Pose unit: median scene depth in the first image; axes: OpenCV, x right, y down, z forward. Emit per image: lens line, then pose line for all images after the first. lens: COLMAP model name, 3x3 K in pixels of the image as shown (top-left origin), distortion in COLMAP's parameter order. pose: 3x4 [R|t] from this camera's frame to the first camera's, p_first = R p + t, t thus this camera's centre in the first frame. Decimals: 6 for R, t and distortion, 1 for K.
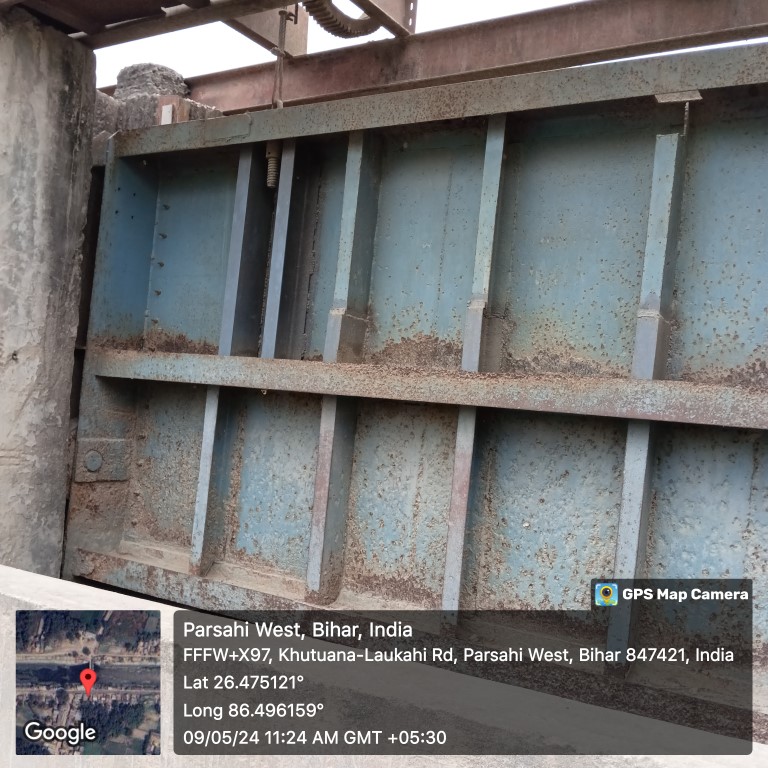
lens RADIAL K [[824.6, 0, 387.2], [0, 824.6, 383.7], [0, 0, 1]] dist [0.032447, 0.000000]
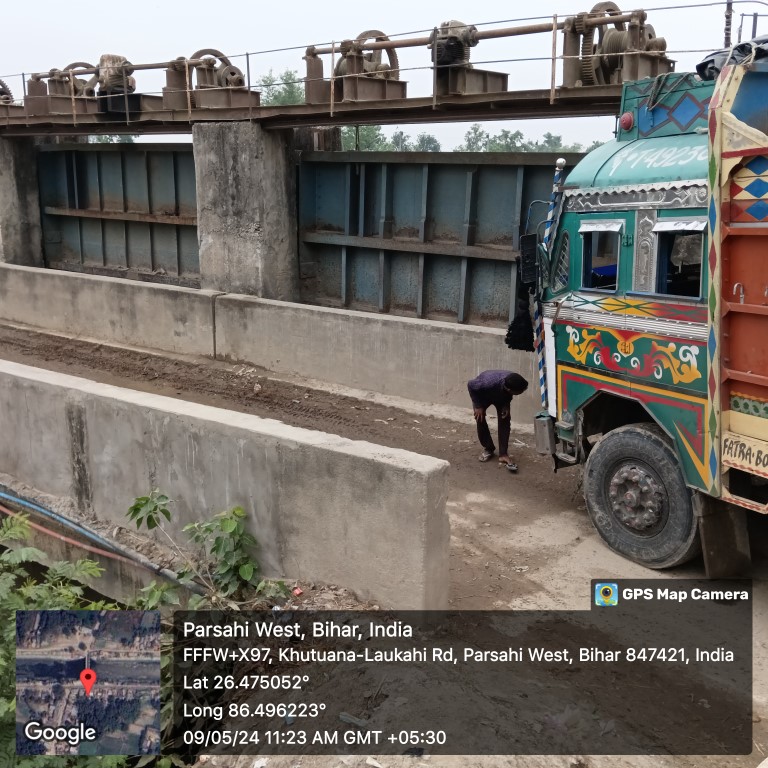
lens RADIAL K [[824.6, 0, 387.3], [0, 824.6, 385.9], [0, 0, 1]] dist [0.032447, 0.000000]
pose [[0.991389, -0.036473, -0.125771, 0.314442], [0.070933, 0.956897, 0.281632, -0.352465], [0.110078, -0.288128, 0.951244, -2.055663]]
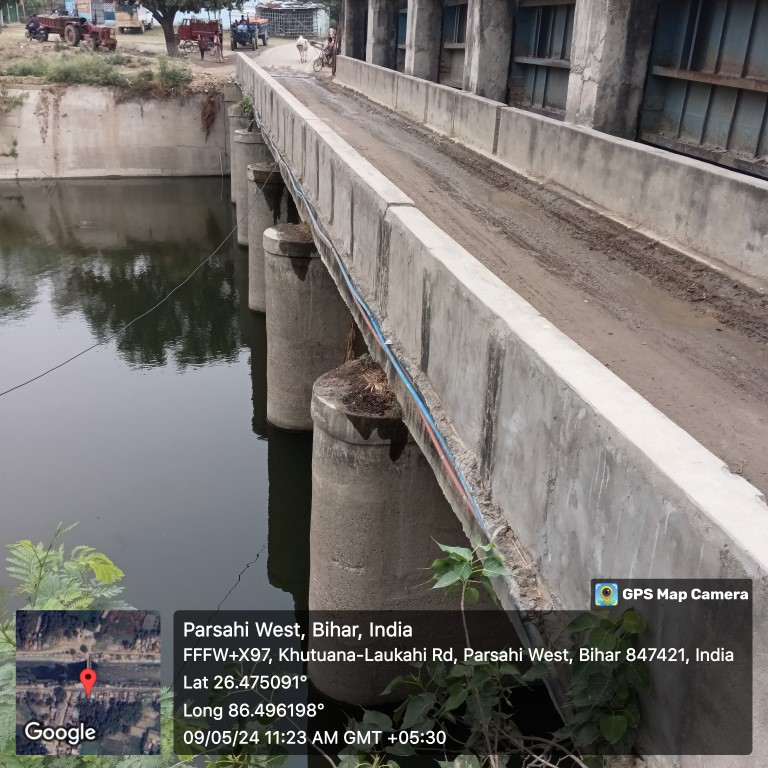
lens RADIAL K [[824.6, 0, 383.3], [0, 824.6, 383.4], [0, 0, 1]] dist [0.032447, 0.000000]
pose [[0.654549, 0.254396, -0.711933, 0.216177], [0.046496, 0.926357, 0.373765, -0.273663], [0.754589, -0.277749, 0.594518, -1.279184]]
